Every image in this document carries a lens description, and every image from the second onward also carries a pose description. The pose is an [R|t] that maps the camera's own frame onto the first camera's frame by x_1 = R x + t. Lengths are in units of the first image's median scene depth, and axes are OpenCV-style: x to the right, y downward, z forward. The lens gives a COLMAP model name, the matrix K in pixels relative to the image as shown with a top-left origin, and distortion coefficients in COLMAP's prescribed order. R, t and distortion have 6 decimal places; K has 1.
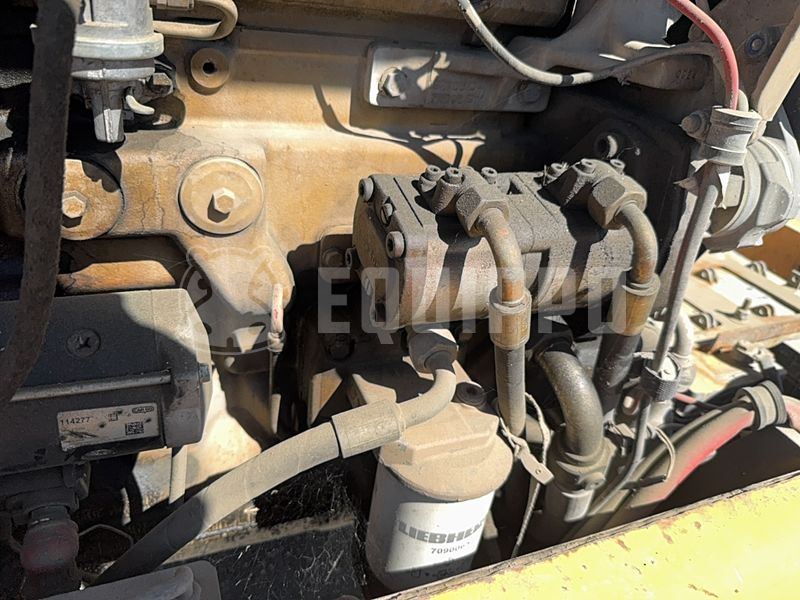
lens RADIAL K [[568.7, 0, 400.0], [0, 568.7, 300.0], [0, 0, 1]] dist [0.023491, -0.101870]
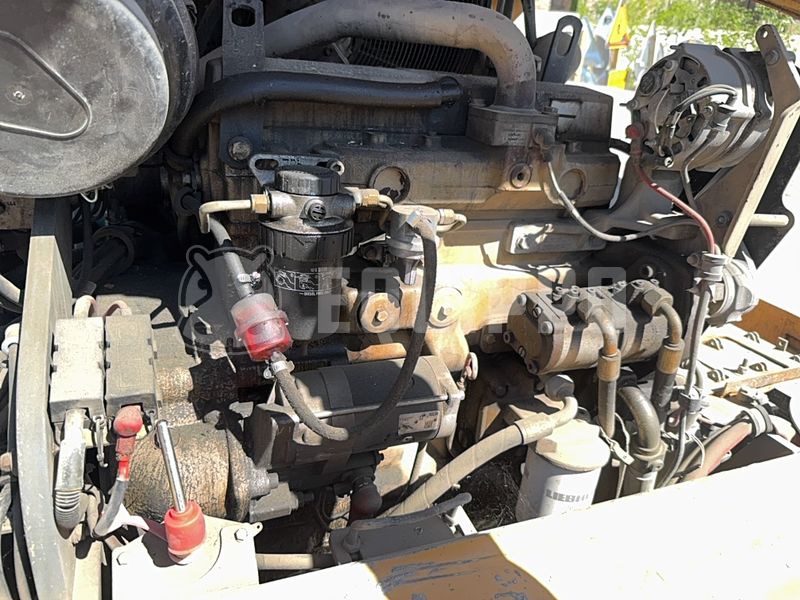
lens RADIAL K [[550.5, 0, 400.0], [0, 550.5, 300.0], [0, 0, 1]] dist [0.037599, -0.112252]
pose [[0.998772, -0.041244, -0.027462, -0.366182], [0.036425, 0.986866, -0.157382, 0.069971], [0.033593, 0.156188, 0.987156, -0.732345]]
